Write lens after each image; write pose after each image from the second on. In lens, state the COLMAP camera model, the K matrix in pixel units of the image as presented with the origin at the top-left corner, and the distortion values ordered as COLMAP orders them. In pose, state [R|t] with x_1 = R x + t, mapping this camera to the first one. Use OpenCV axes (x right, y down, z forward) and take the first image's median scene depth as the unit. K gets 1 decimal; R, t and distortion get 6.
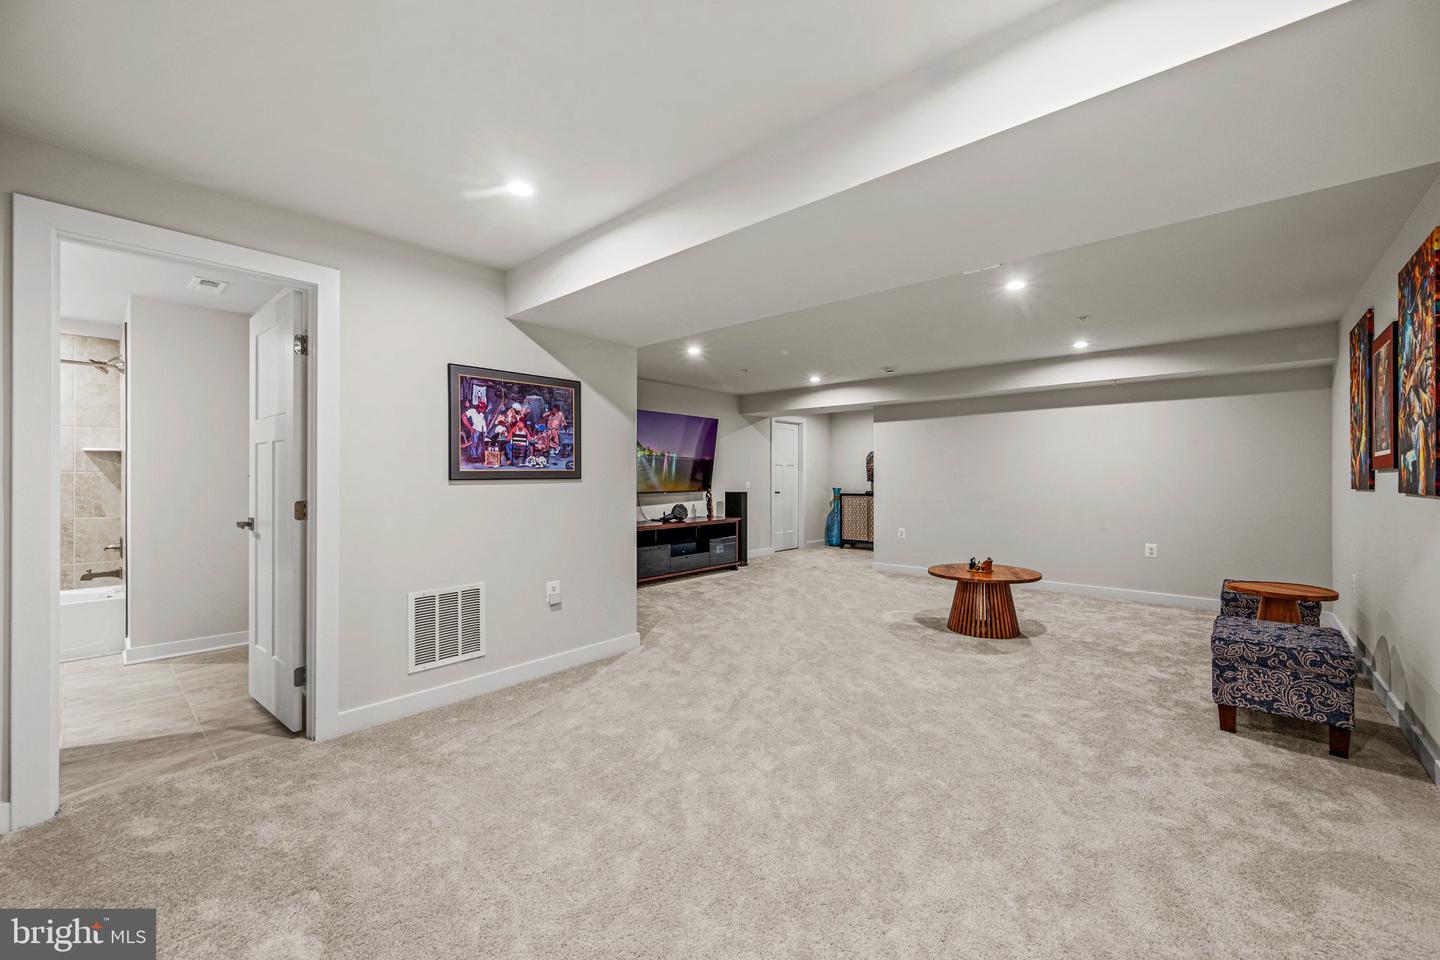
lens RADIAL K [[563.6, 0, 720.0], [0, 563.6, 480.0], [0, 0, 1]] dist [-0.010833, -0.000059]
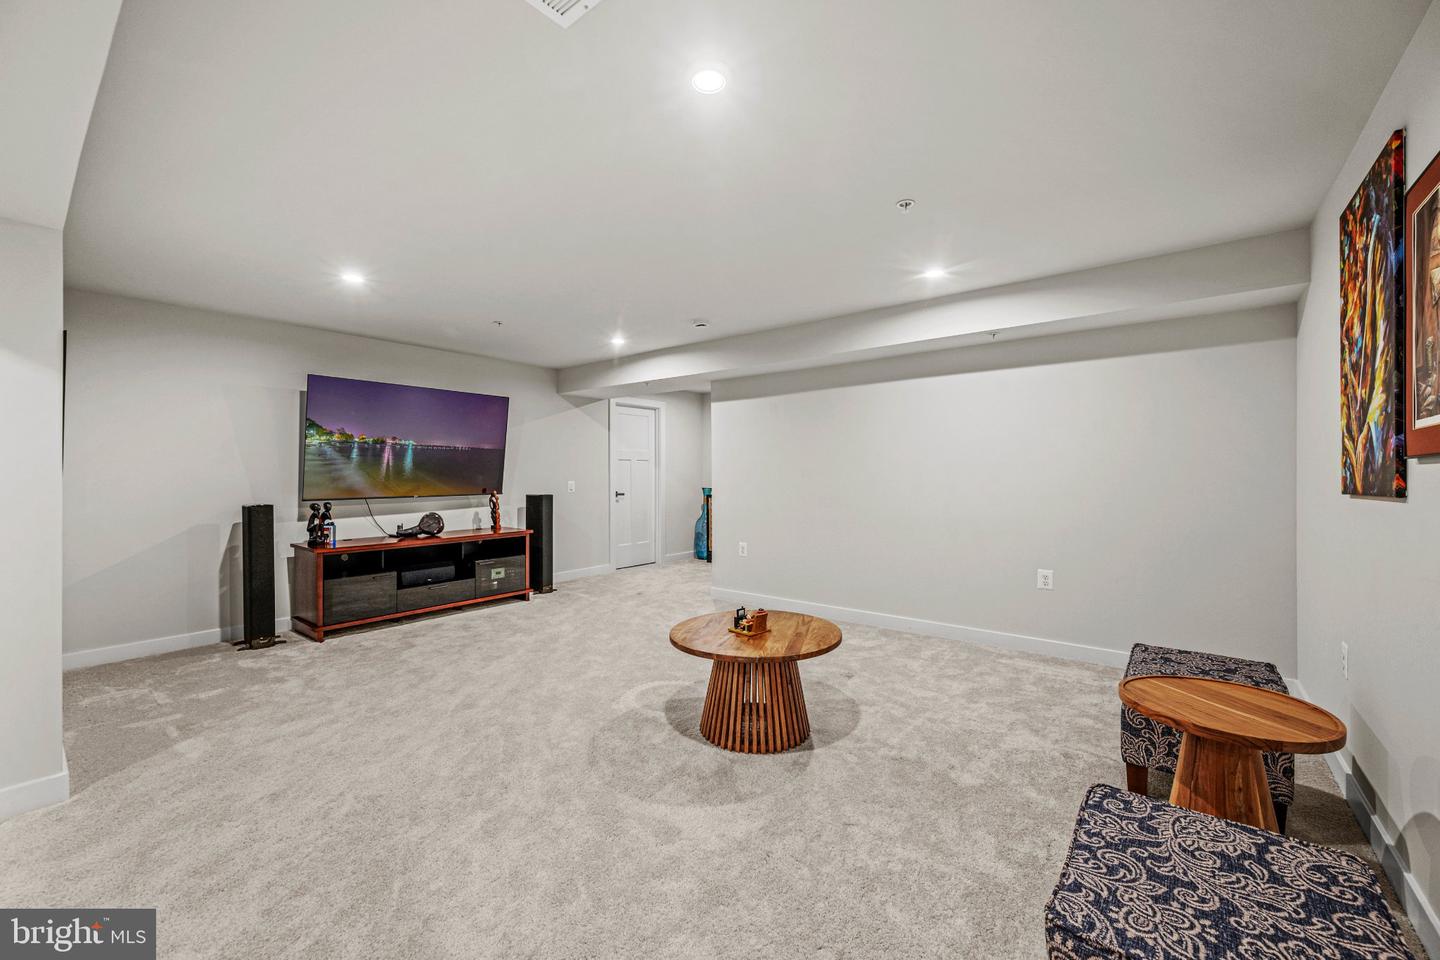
lens RADIAL K [[577.9, 0, 720.0], [0, 577.9, 480.0], [0, 0, 1]] dist [-0.002408, -0.000476]
pose [[0.997089, -0.000702, 0.076243, 0.277292], [0.000526, 0.999997, 0.002330, -0.000181], [-0.076244, -0.002284, 0.997087, 0.279024]]
